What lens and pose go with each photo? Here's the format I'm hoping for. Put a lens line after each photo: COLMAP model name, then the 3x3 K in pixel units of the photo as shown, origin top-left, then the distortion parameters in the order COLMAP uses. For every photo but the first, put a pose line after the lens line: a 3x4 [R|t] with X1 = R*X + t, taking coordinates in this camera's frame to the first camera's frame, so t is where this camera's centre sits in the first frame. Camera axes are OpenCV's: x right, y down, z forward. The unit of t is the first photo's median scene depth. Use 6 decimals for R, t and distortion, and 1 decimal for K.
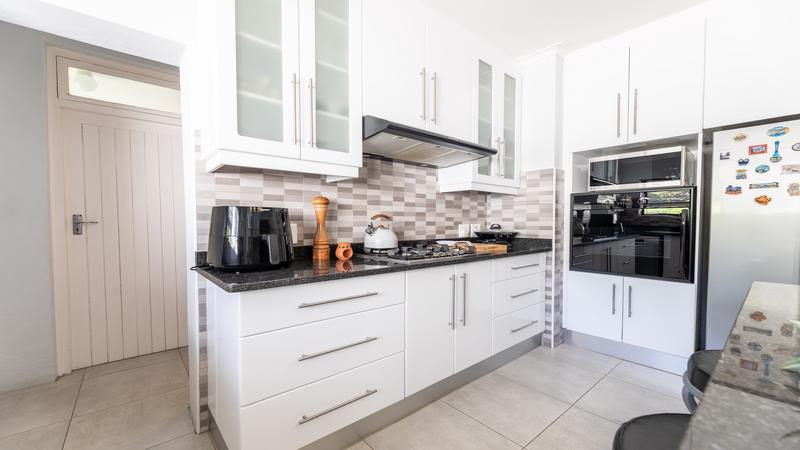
lens RADIAL K [[328.5, 0, 400.0], [0, 328.5, 231.6], [0, 0, 1]] dist [-0.001441, -0.000208]
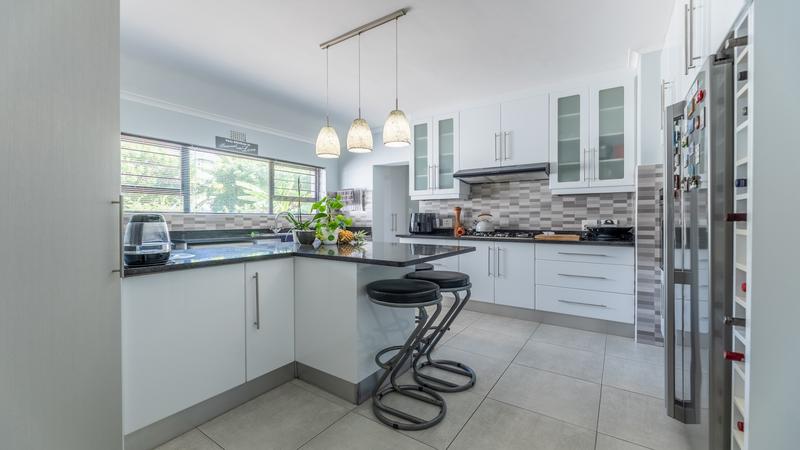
lens RADIAL K [[328.5, 0, 397.7], [0, 328.5, 221.1], [0, 0, 1]] dist [-0.001441, -0.000208]
pose [[0.266238, 0.006879, -0.963883, 1.355665], [-0.028816, 0.999584, -0.000825, 0.004066], [0.963476, 0.027995, 0.266326, 0.006345]]
